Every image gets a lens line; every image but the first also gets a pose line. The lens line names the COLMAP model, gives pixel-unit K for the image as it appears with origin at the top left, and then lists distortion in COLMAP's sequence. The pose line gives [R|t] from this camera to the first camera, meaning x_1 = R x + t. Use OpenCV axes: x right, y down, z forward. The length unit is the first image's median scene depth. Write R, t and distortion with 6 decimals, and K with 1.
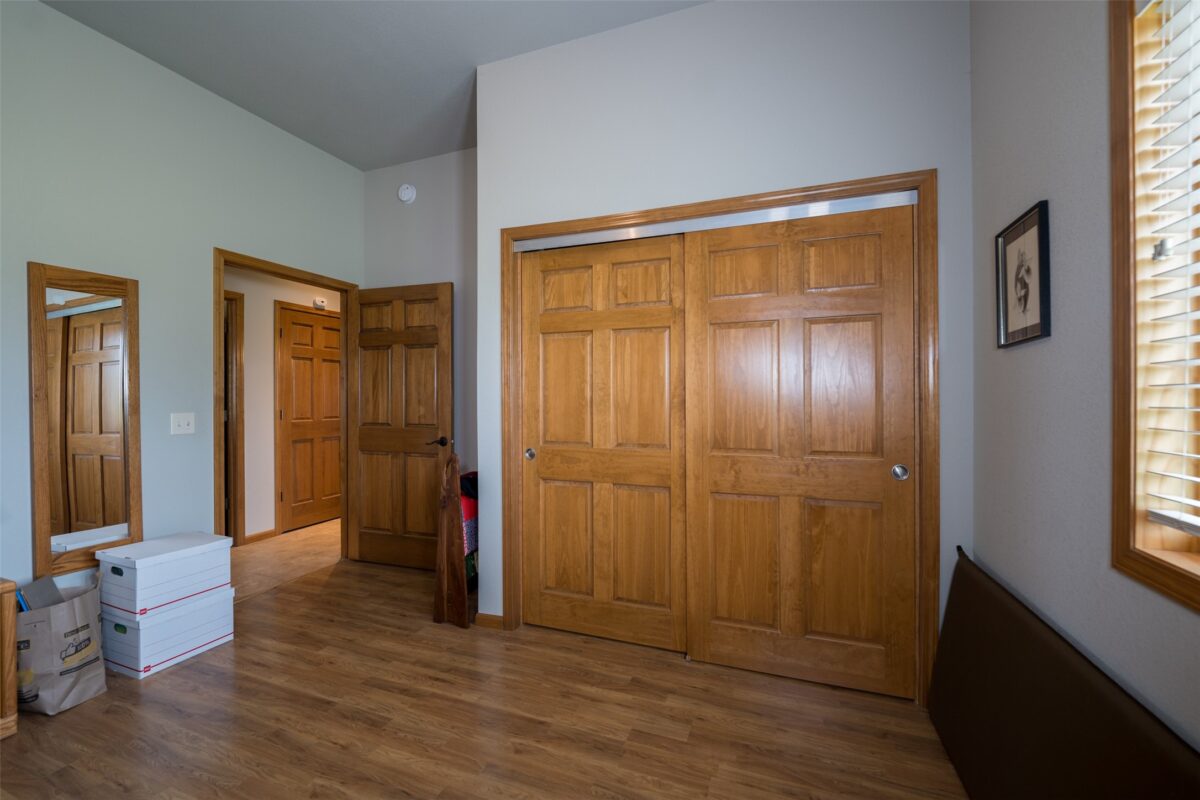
lens RADIAL K [[493.7, 0, 599.8], [0, 493.7, 397.7], [0, 0, 1]] dist [-0.004348, -0.004388]
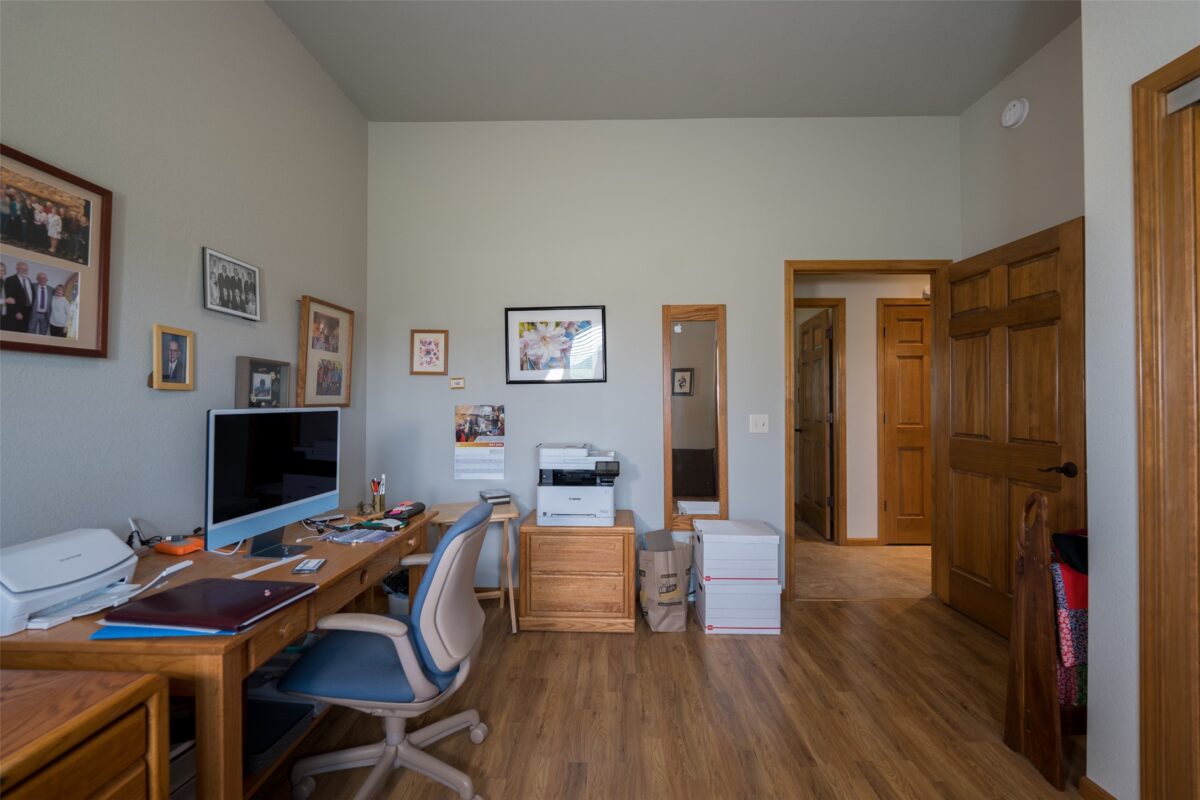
lens RADIAL K [[493.7, 0, 599.8], [0, 493.7, 397.7], [0, 0, 1]] dist [-0.004348, -0.004388]
pose [[0.330060, -0.004395, -0.943950, 0.076194], [-0.000839, 0.999987, -0.004950, -0.000711], [0.943960, 0.002426, 0.330052, 0.208717]]
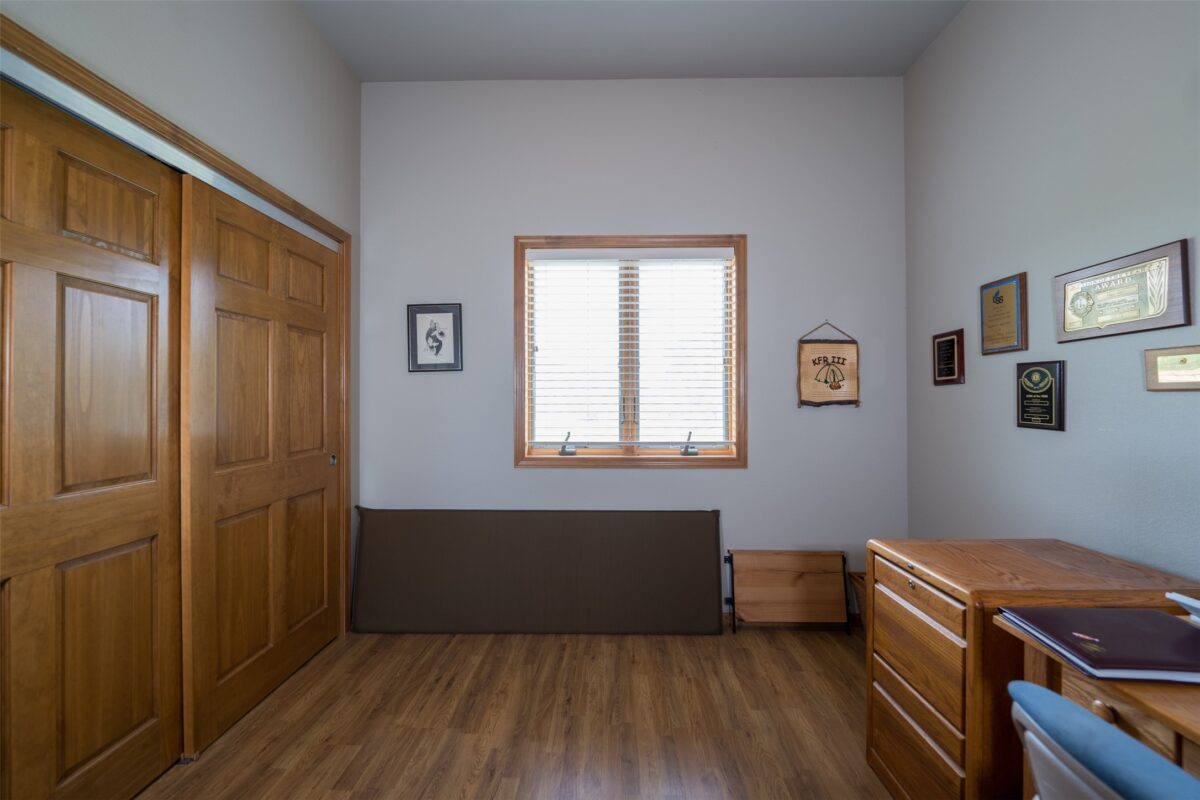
lens RADIAL K [[489.7, 0, 598.8], [0, 489.7, 399.1], [0, 0, 1]] dist [-0.004821, -0.003918]
pose [[-0.330249, 0.003137, 0.943889, -0.962681], [0.000671, 0.999995, -0.003089, -0.001780], [-0.943894, -0.000387, -0.330249, 0.917316]]
